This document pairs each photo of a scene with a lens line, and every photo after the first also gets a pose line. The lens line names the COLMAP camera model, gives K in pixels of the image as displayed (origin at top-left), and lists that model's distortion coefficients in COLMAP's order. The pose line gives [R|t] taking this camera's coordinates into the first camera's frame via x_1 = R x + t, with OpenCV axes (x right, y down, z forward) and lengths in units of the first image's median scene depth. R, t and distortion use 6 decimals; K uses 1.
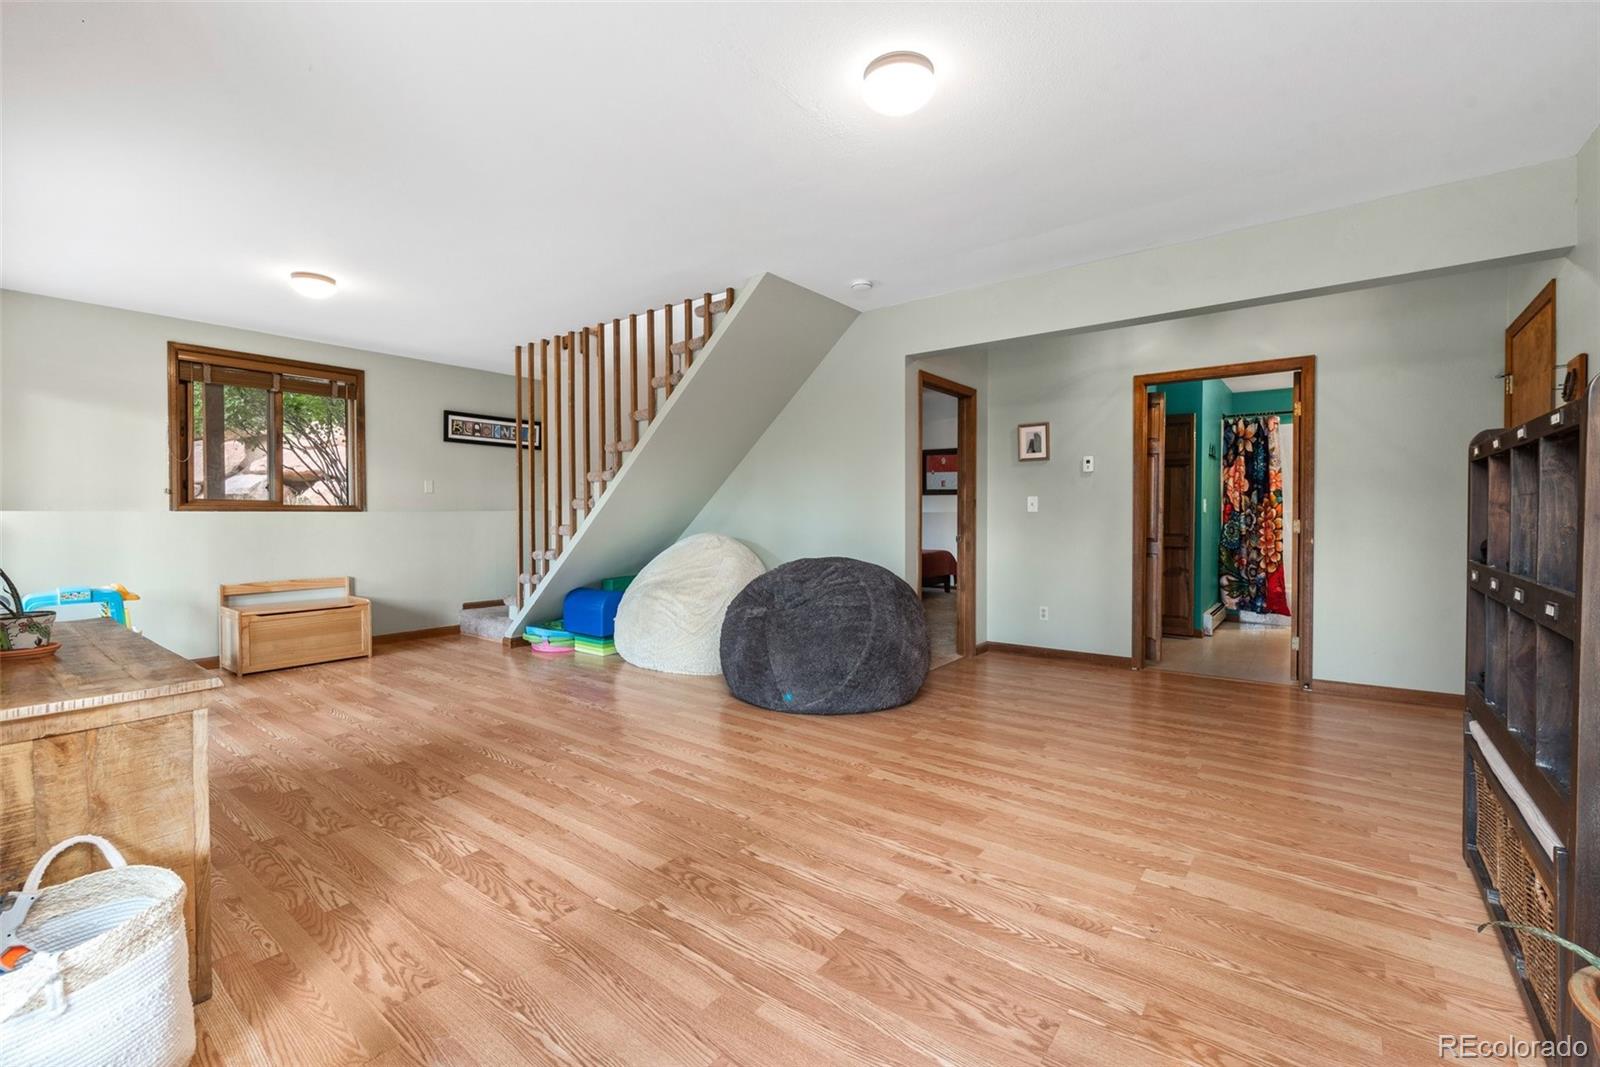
lens RADIAL K [[690.6, 0, 802.3], [0, 690.6, 525.9], [0, 0, 1]] dist [0.001897, 0.000314]
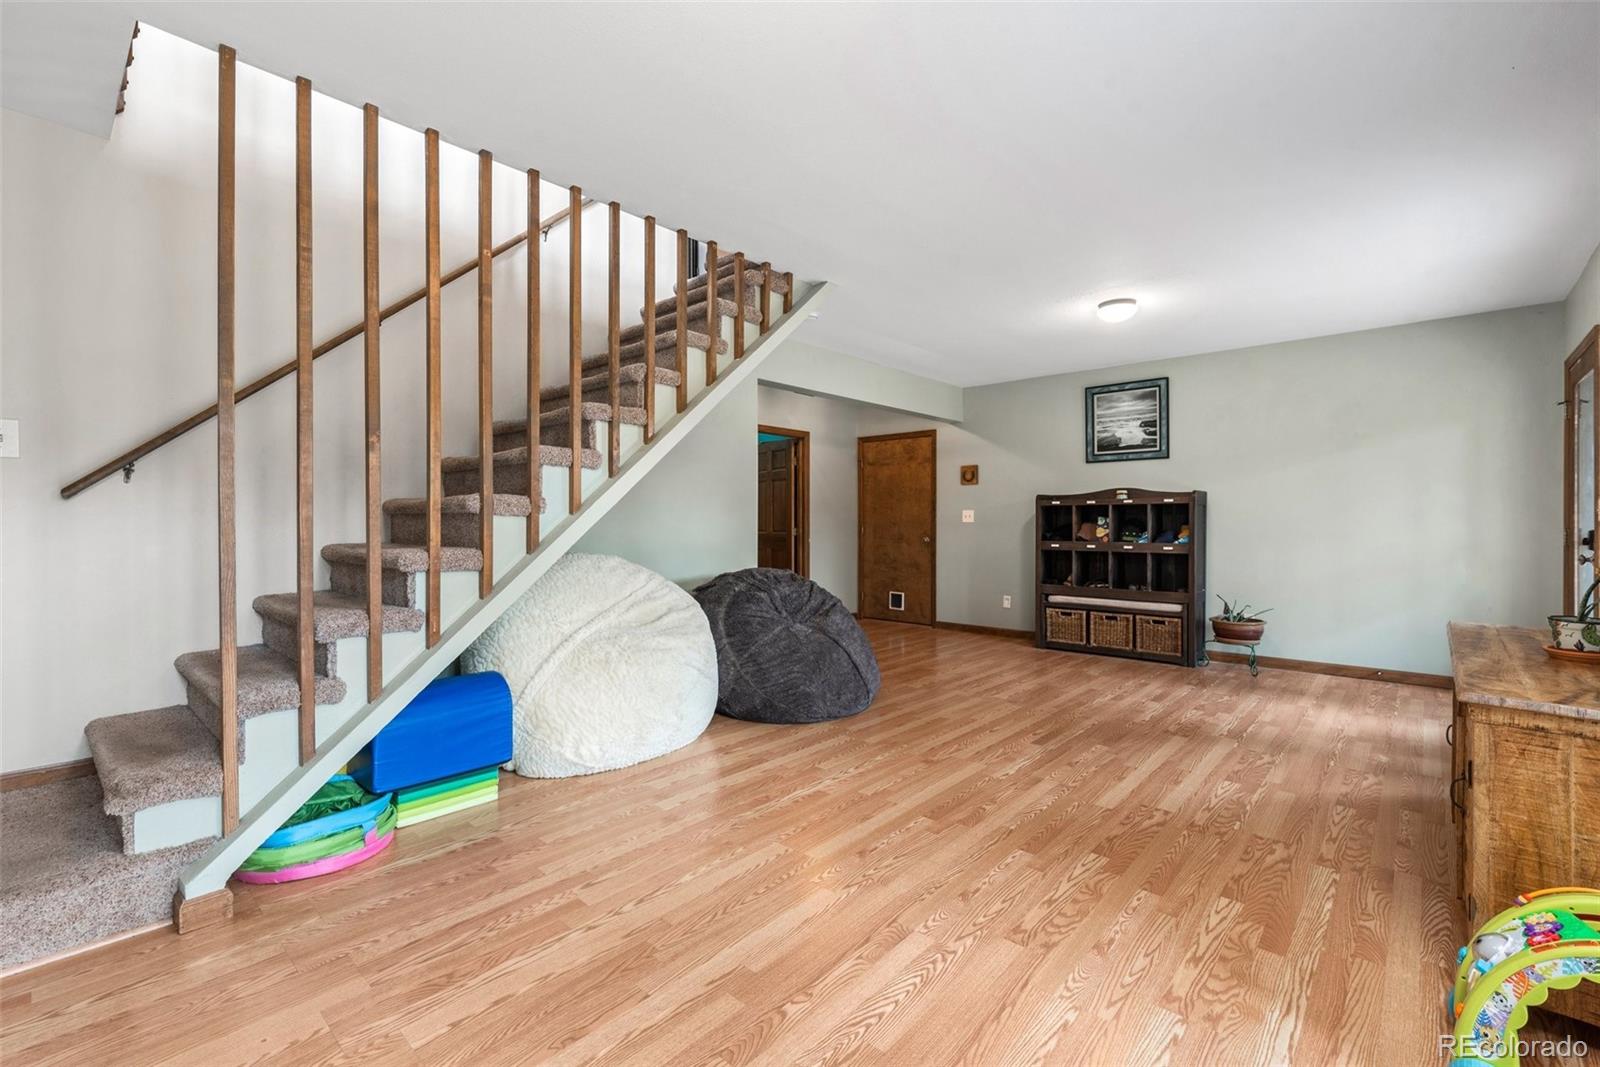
lens RADIAL K [[690.6, 0, 802.3], [0, 690.6, 525.9], [0, 0, 1]] dist [0.001897, 0.000314]
pose [[0.068310, -0.001717, 0.997663, -0.917549], [0.017474, 0.999847, 0.000524, -0.013461], [-0.997511, 0.017398, 0.068329, 0.855046]]
